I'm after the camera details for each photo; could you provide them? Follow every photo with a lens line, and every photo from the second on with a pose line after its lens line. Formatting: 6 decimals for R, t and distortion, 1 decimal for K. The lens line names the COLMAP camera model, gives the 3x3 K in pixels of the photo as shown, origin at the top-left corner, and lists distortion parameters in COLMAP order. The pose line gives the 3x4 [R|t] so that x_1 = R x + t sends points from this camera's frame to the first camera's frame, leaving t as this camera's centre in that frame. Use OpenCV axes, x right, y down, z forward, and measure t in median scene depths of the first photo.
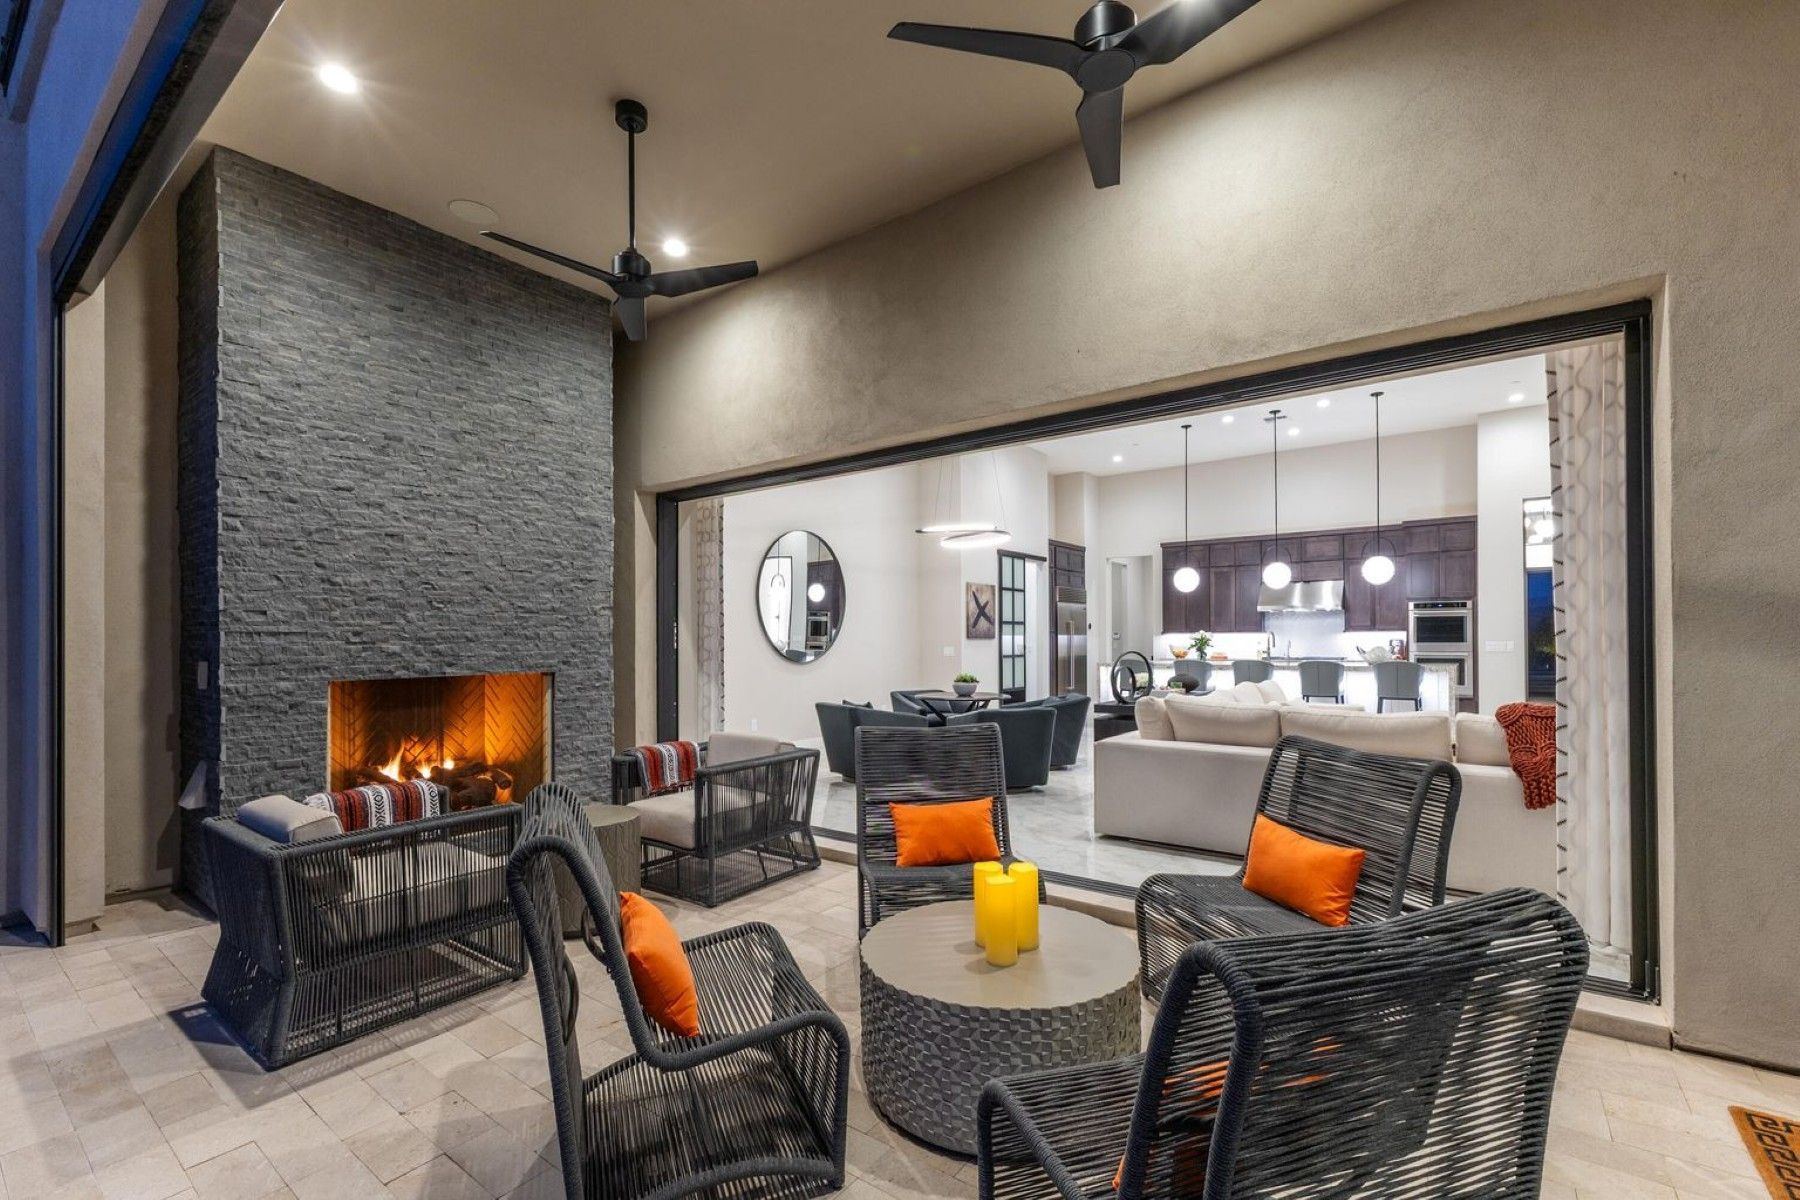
lens RADIAL K [[786.9, 0, 902.5], [0, 786.9, 614.5], [0, 0, 1]] dist [0.003516, -0.000260]
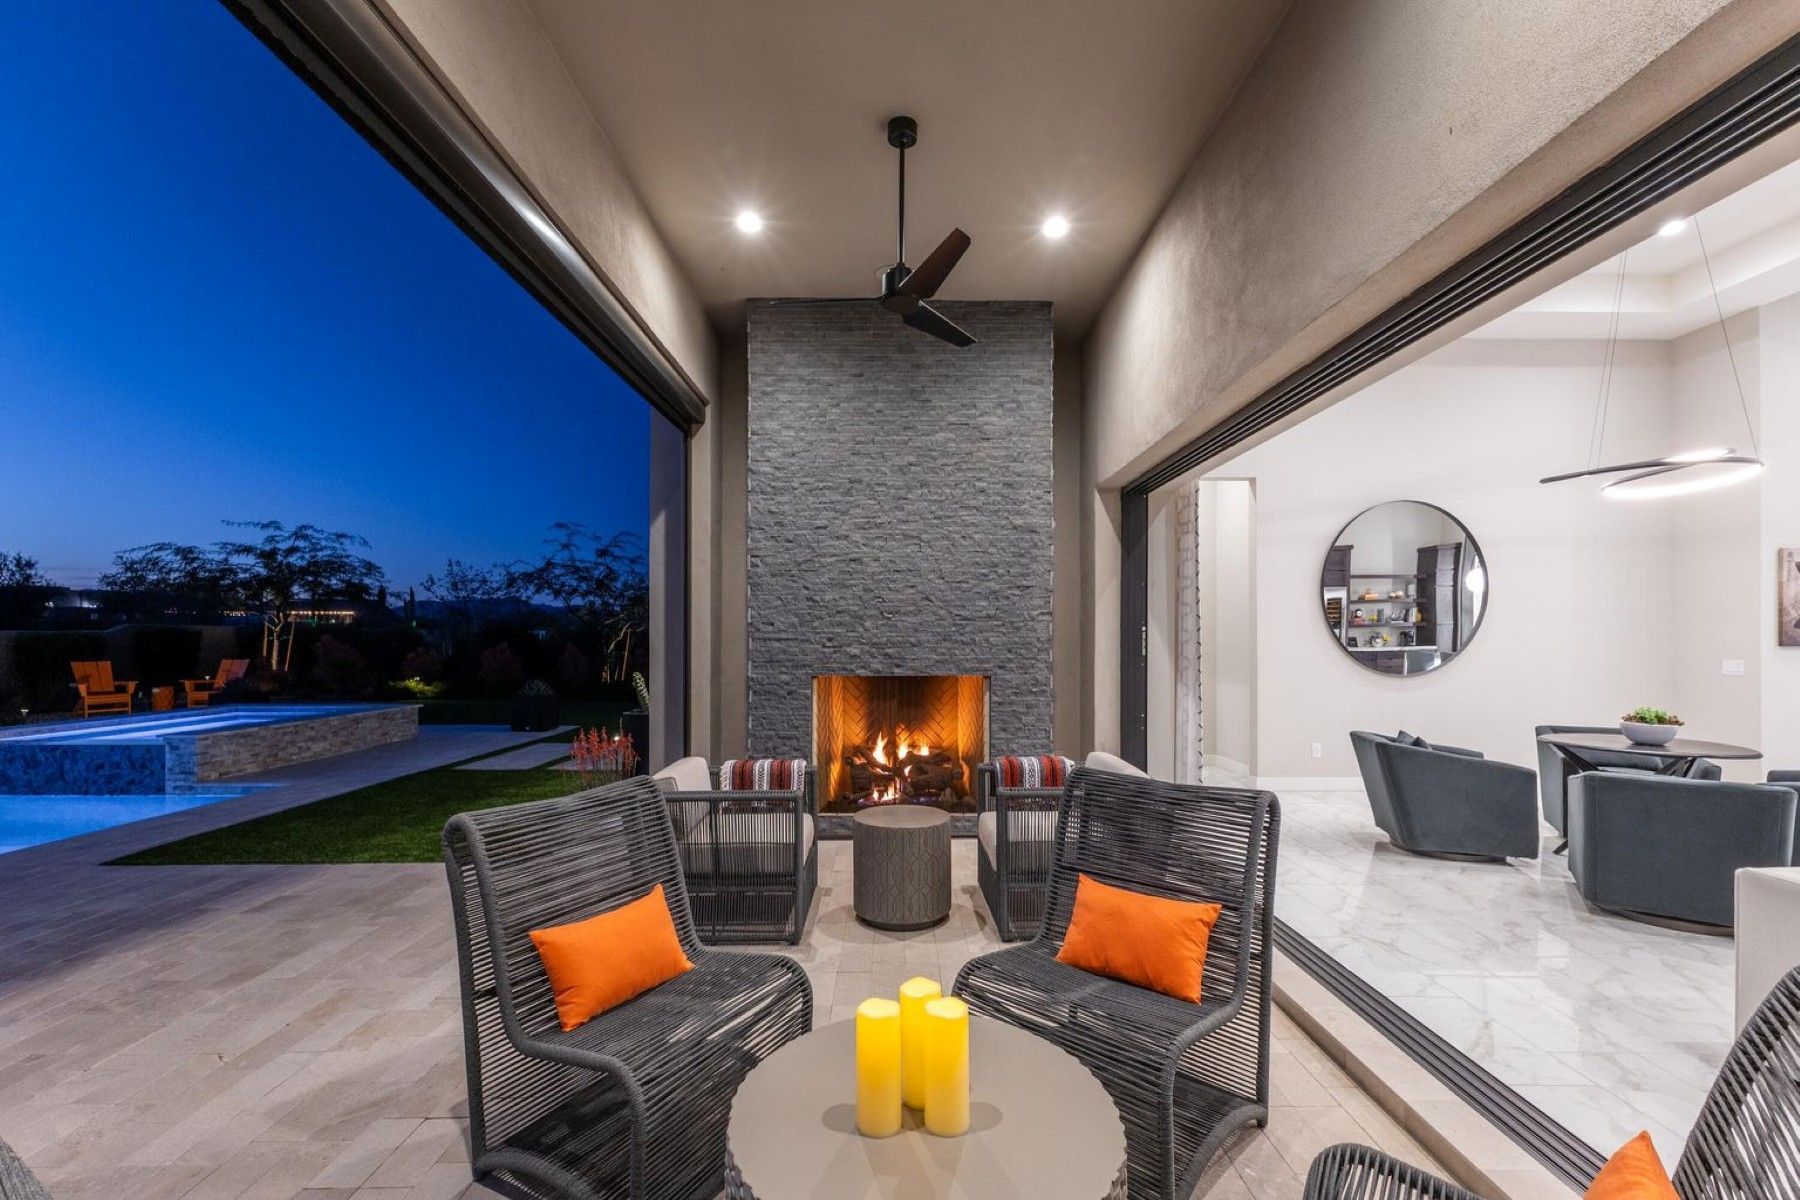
lens RADIAL K [[786.9, 0, 902.1], [0, 786.9, 618.2], [0, 0, 1]] dist [0.003516, -0.000260]
pose [[0.587292, -0.014131, -0.809252, 0.368189], [0.020430, 0.999788, -0.002632, -0.004070], [0.809117, -0.014987, 0.587456, 0.310480]]
